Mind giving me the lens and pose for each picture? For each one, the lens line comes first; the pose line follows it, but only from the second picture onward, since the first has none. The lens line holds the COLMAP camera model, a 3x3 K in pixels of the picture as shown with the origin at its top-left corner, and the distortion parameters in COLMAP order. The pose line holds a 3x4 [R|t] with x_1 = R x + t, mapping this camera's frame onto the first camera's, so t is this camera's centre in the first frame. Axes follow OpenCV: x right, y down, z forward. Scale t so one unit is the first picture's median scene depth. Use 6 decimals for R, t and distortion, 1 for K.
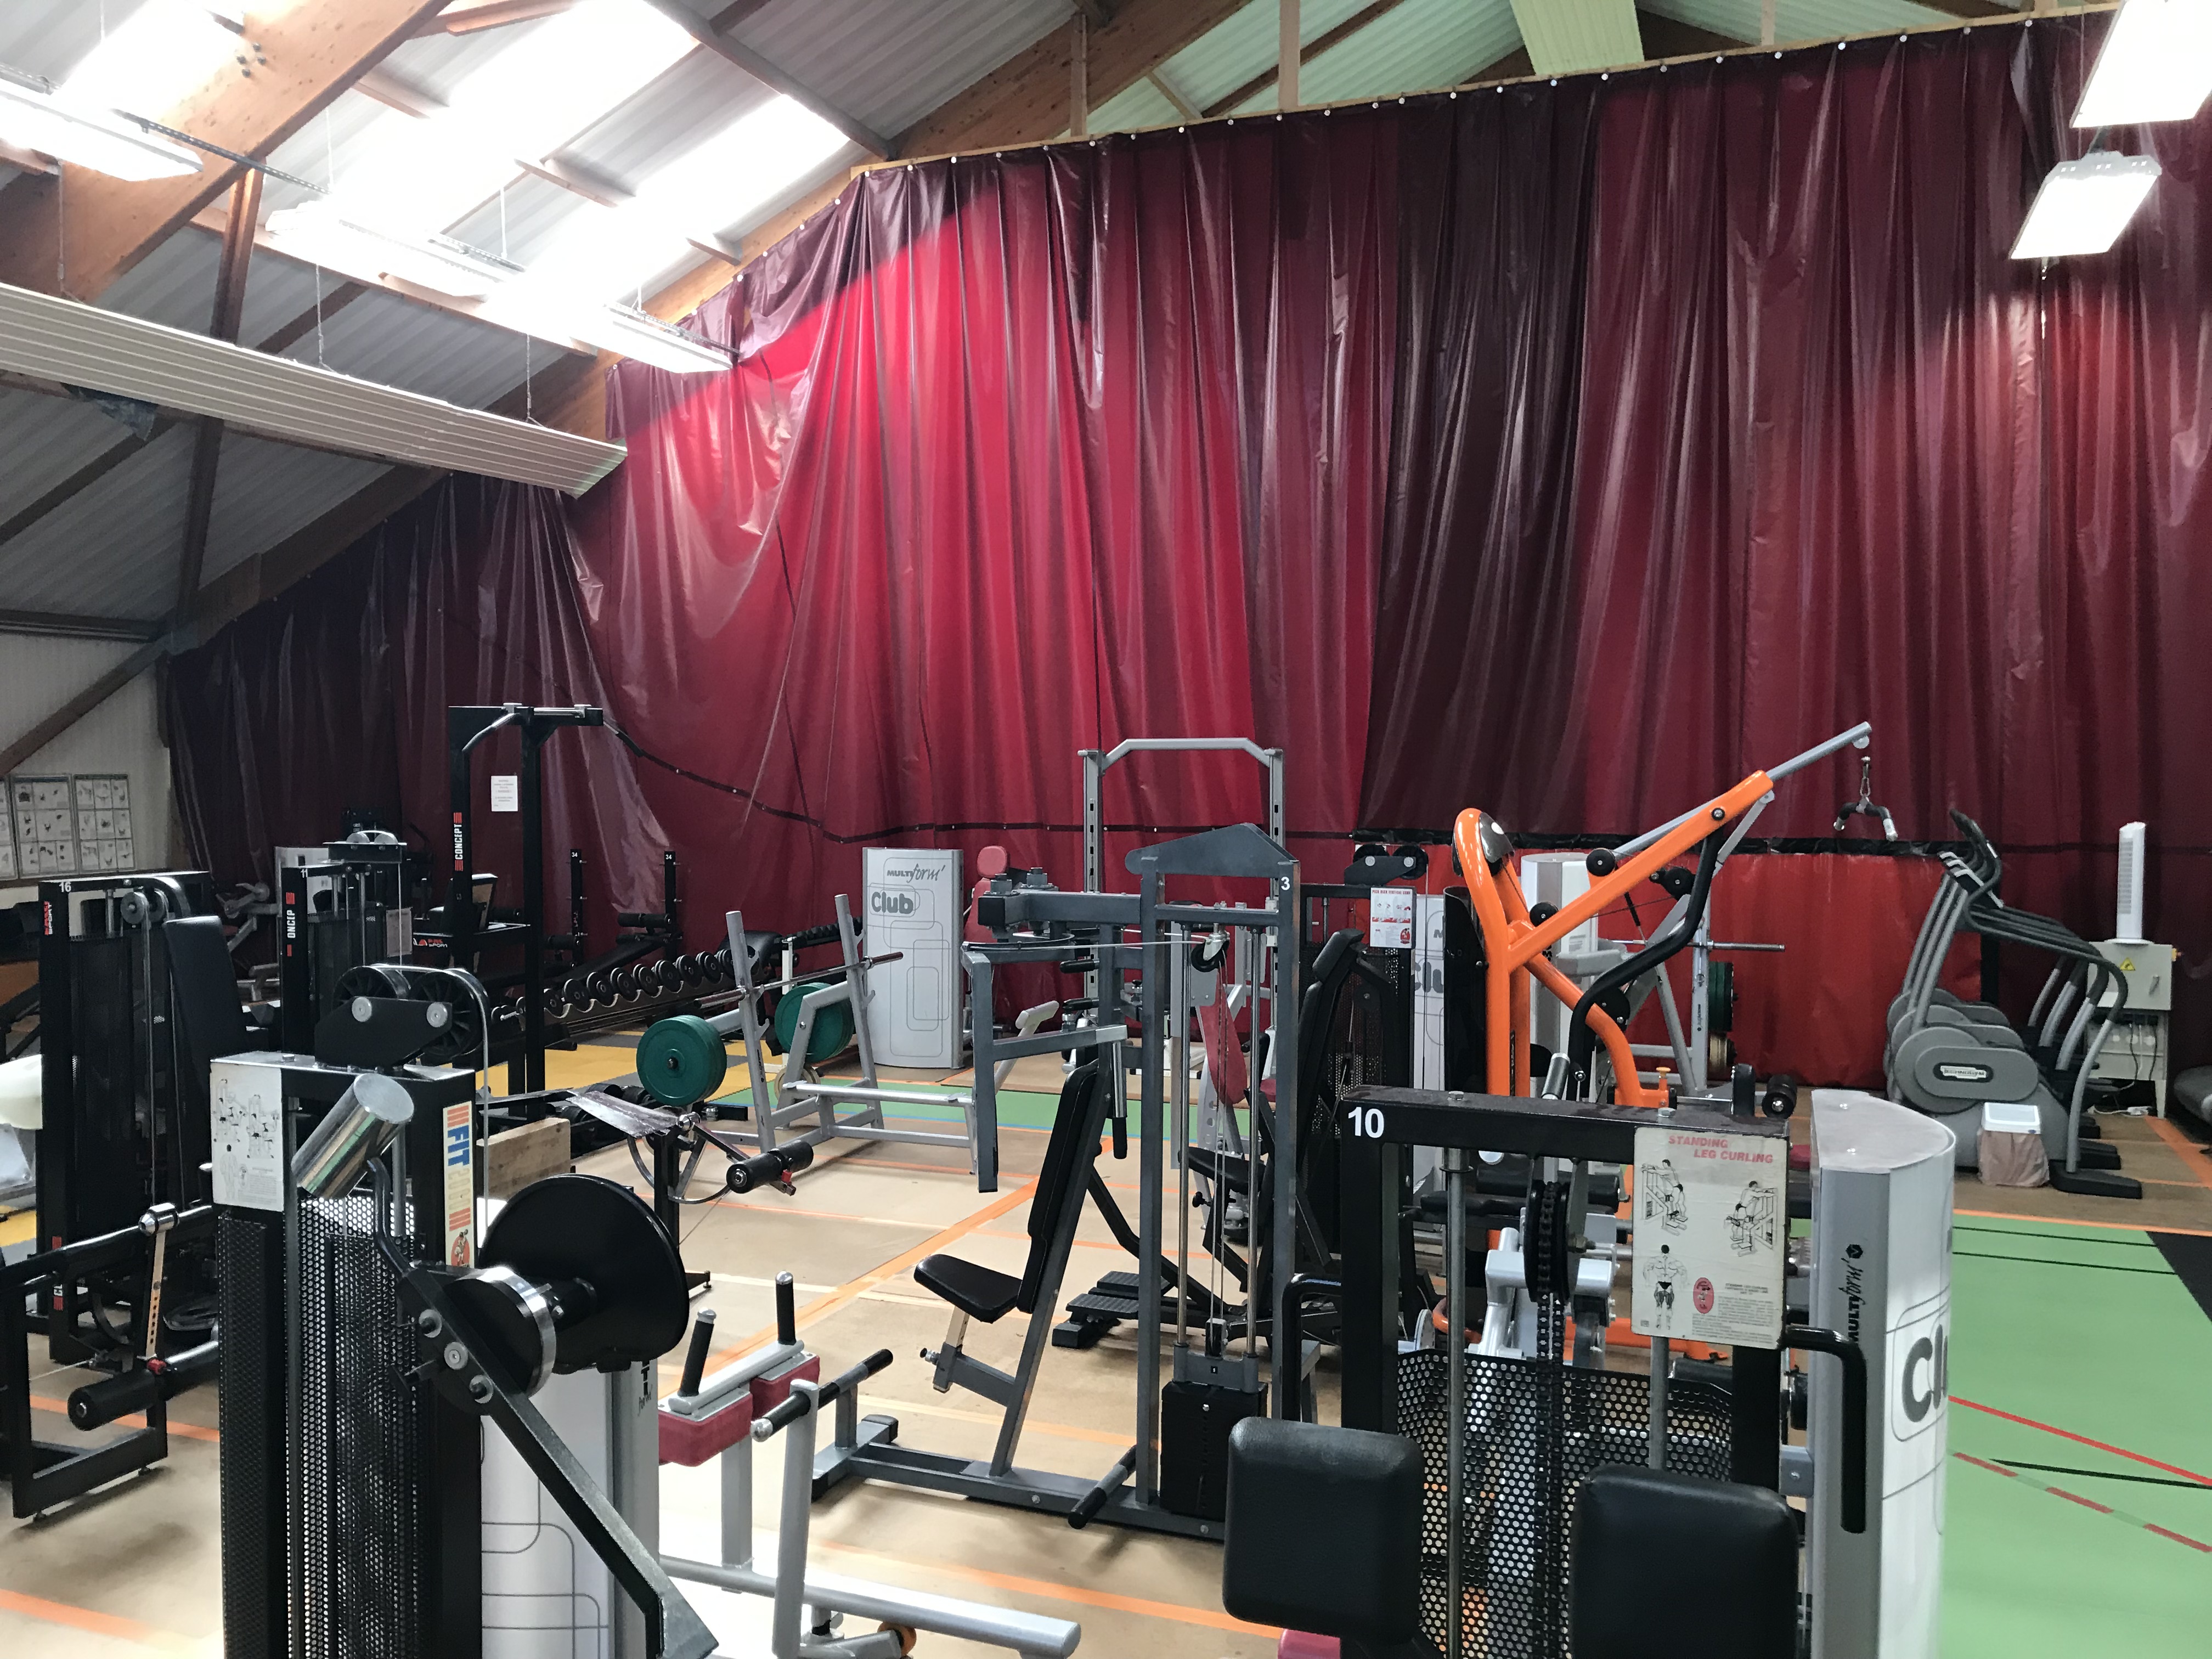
lens RADIAL K [[1818.7, 0, 1060.6], [0, 1818.7, 852.8], [0, 0, 1]] dist [0.034306, -0.043780]
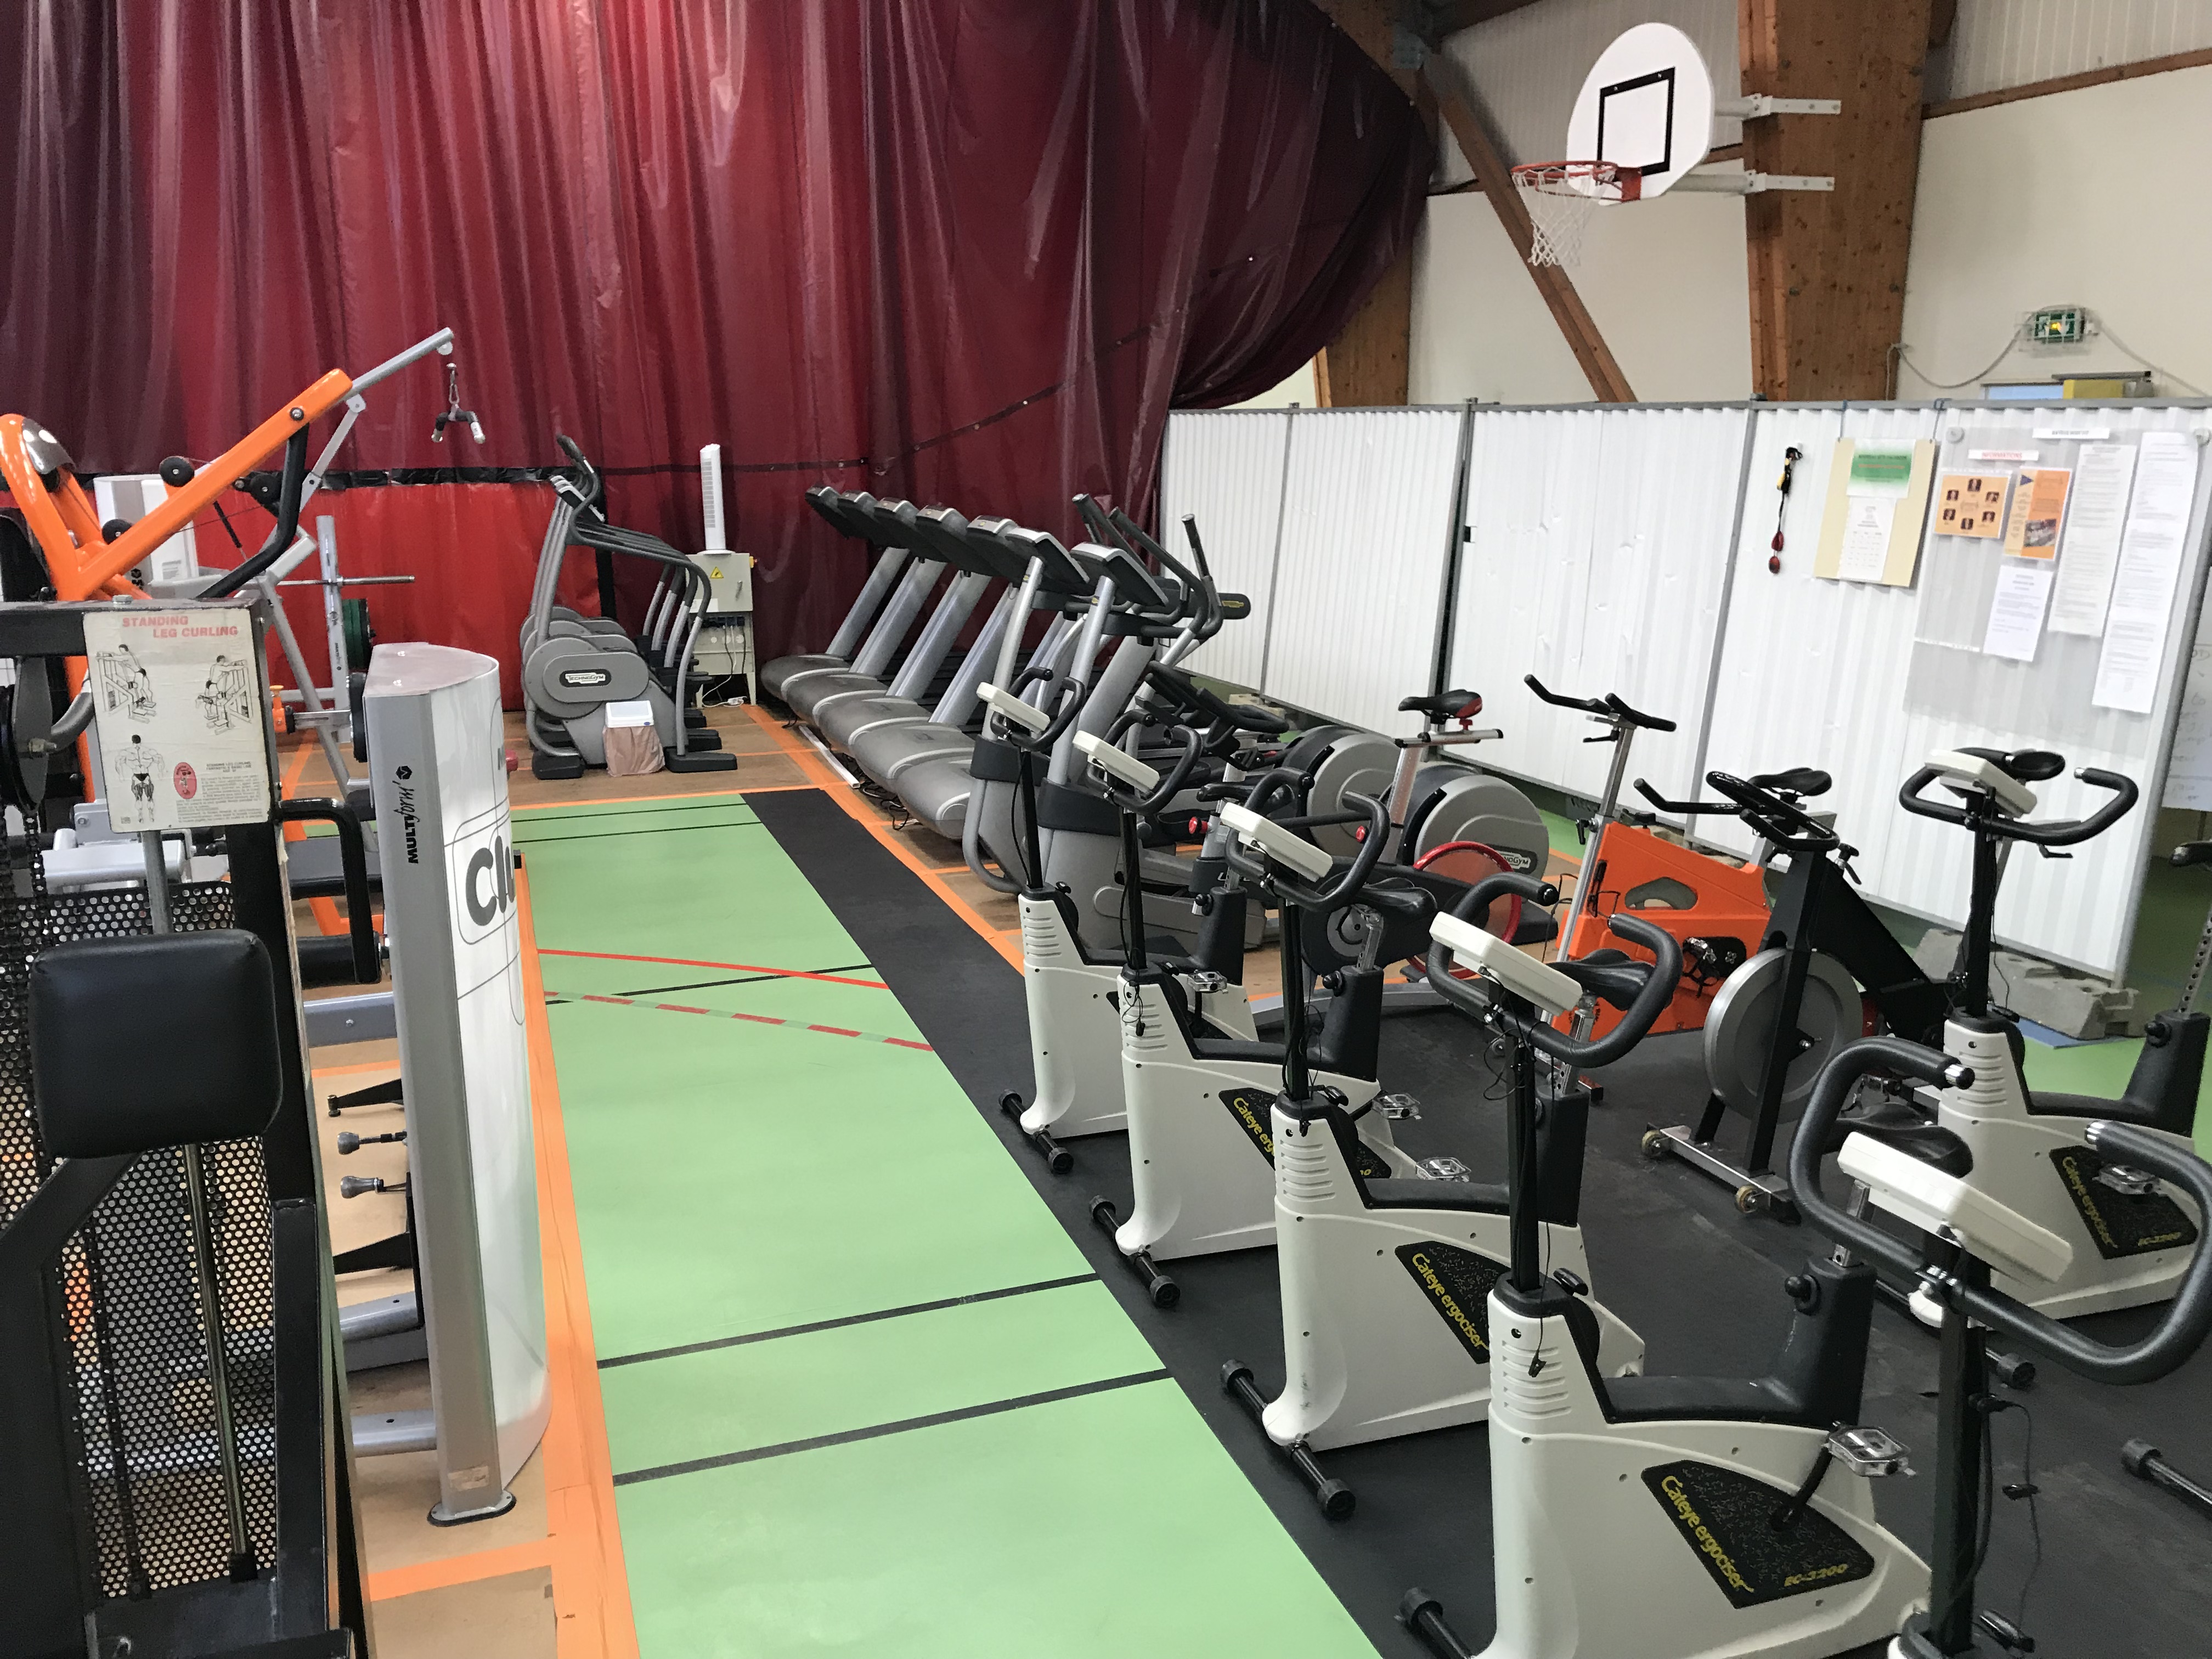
lens RADIAL K [[1818.7, 0, 1082.4], [0, 1818.7, 828.6], [0, 0, 1]] dist [0.034306, -0.043780]
pose [[0.758087, -0.153591, 0.633809, 0.015382], [0.046064, 0.982055, 0.182884, 0.018447], [-0.650525, -0.109446, 0.751558, -0.007703]]
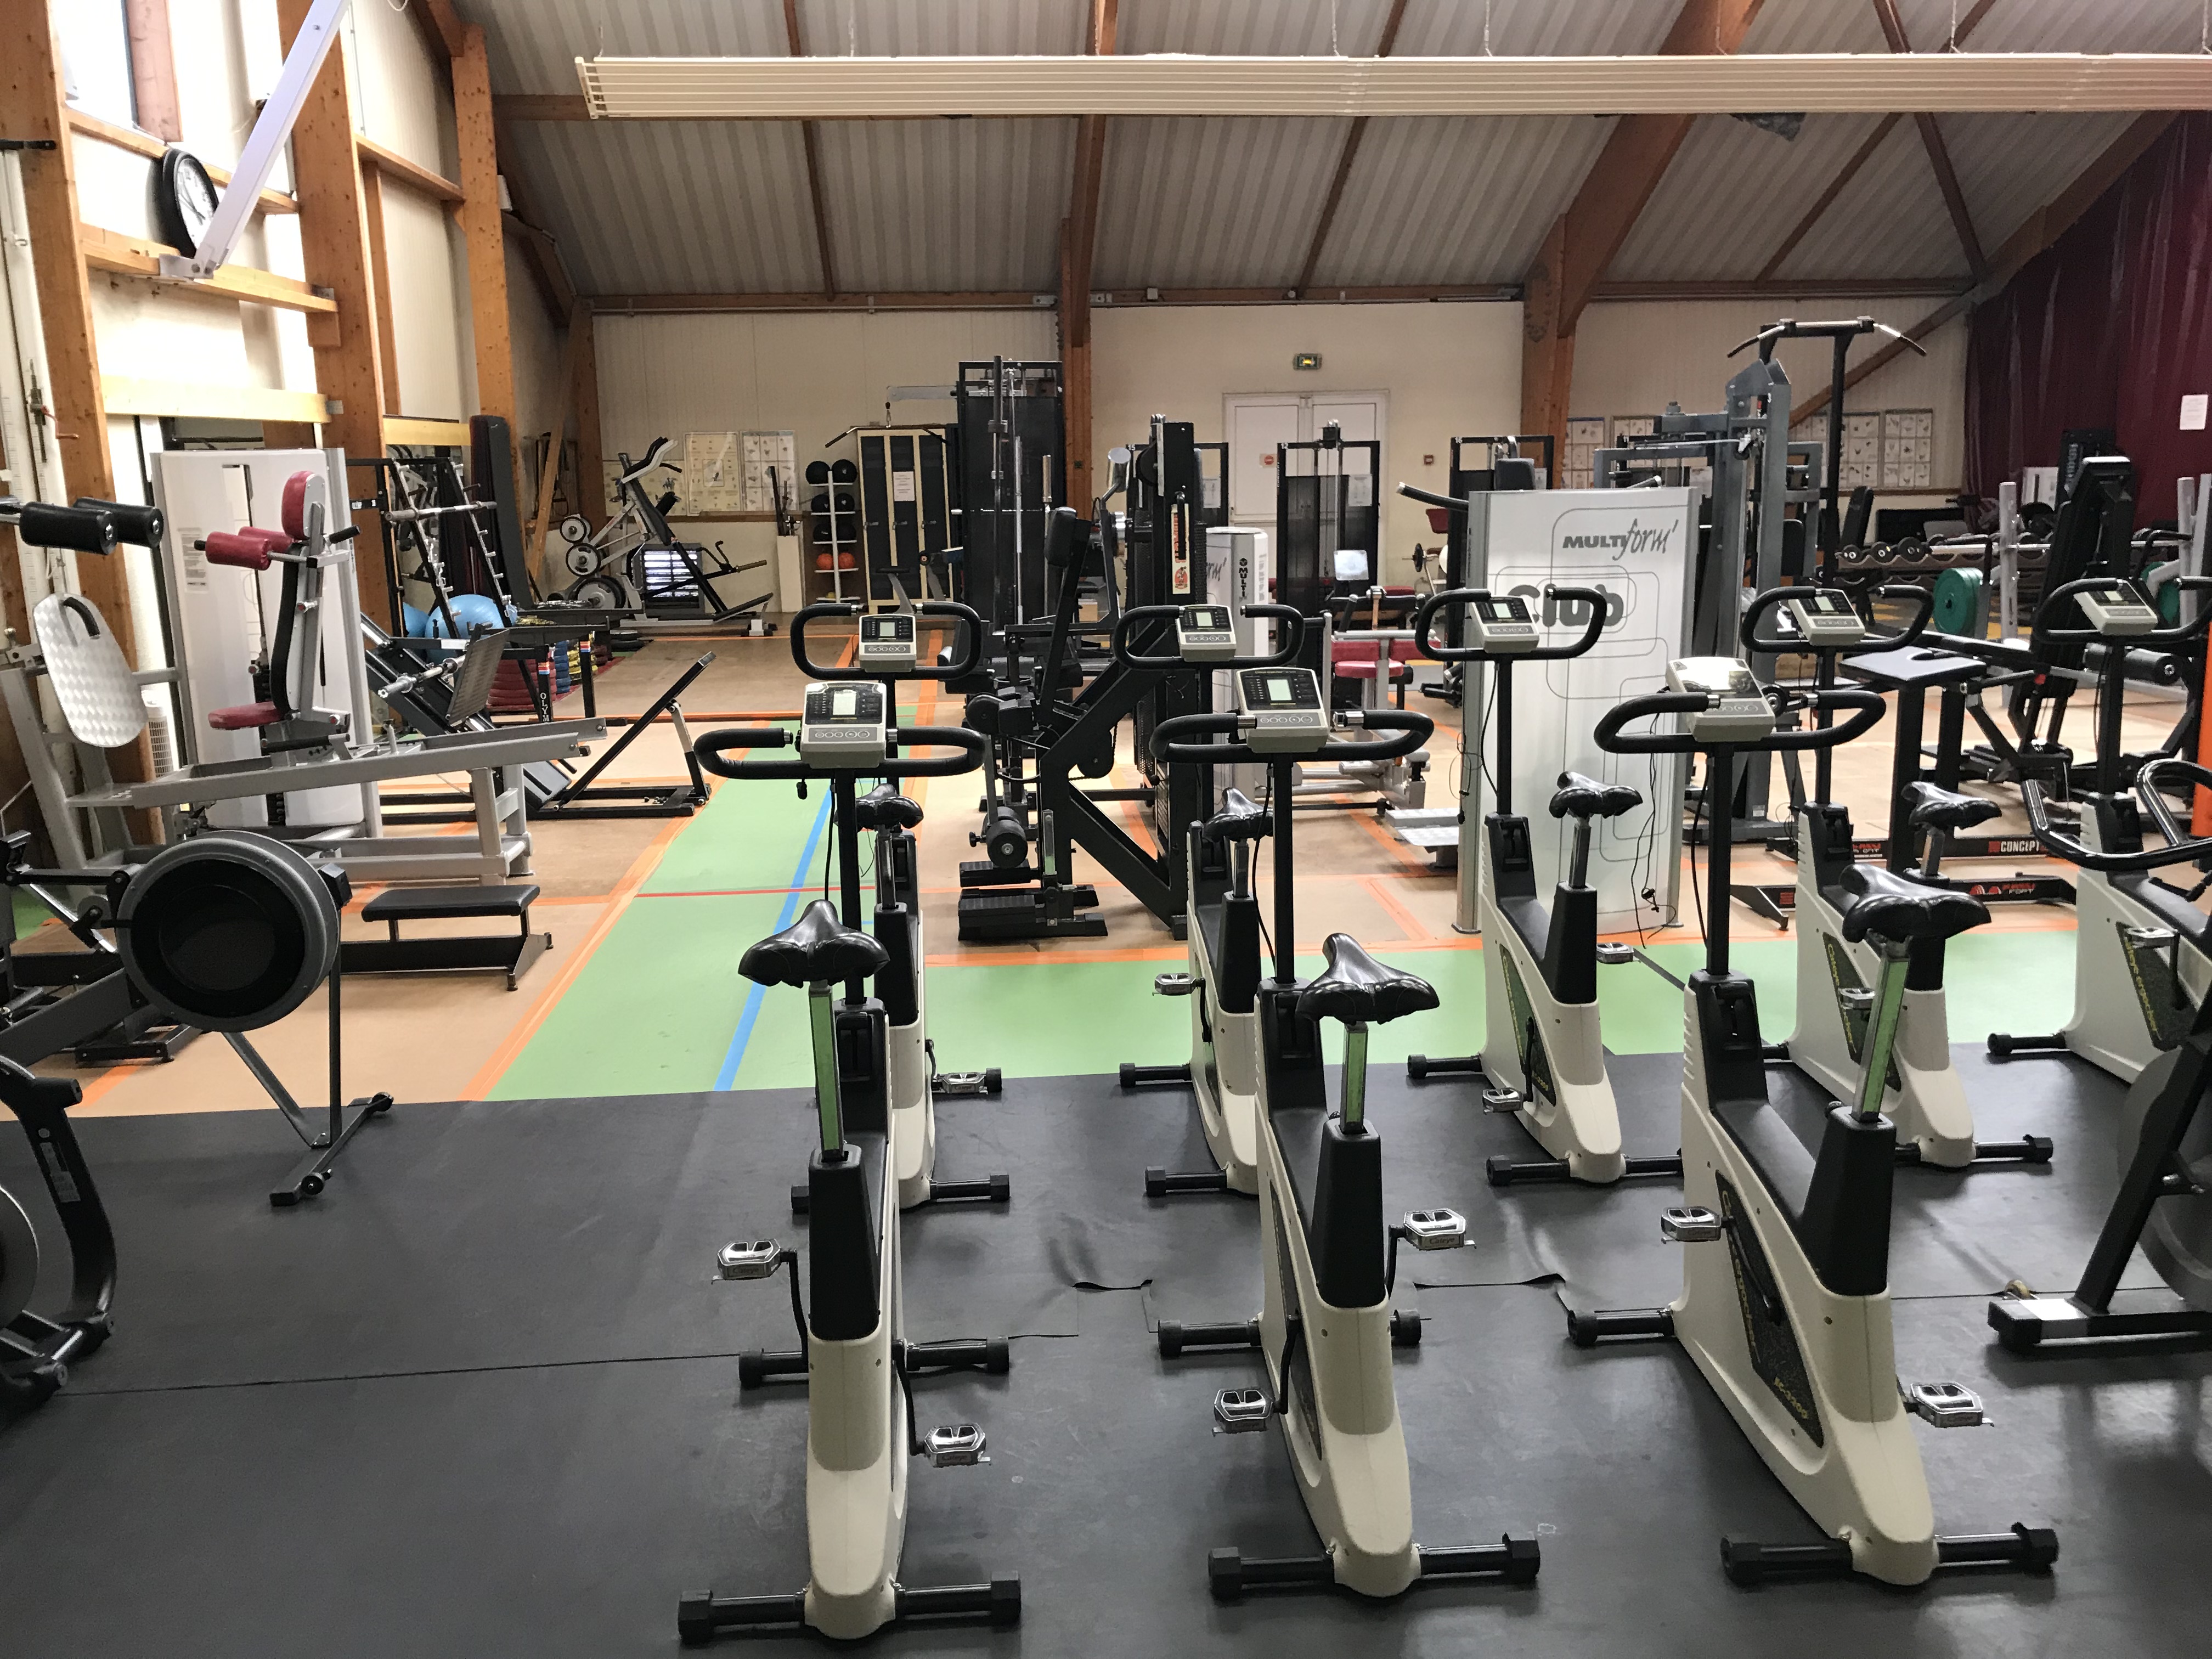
lens RADIAL K [[1818.7, 0, 1087.1], [0, 1818.7, 834.1], [0, 0, 1]] dist [0.034306, -0.043780]
pose [[0.432329, 0.173864, -0.884795, 0.512530], [-0.029549, 0.983440, 0.178810, 0.047208], [0.901232, -0.051160, 0.430307, -0.074565]]
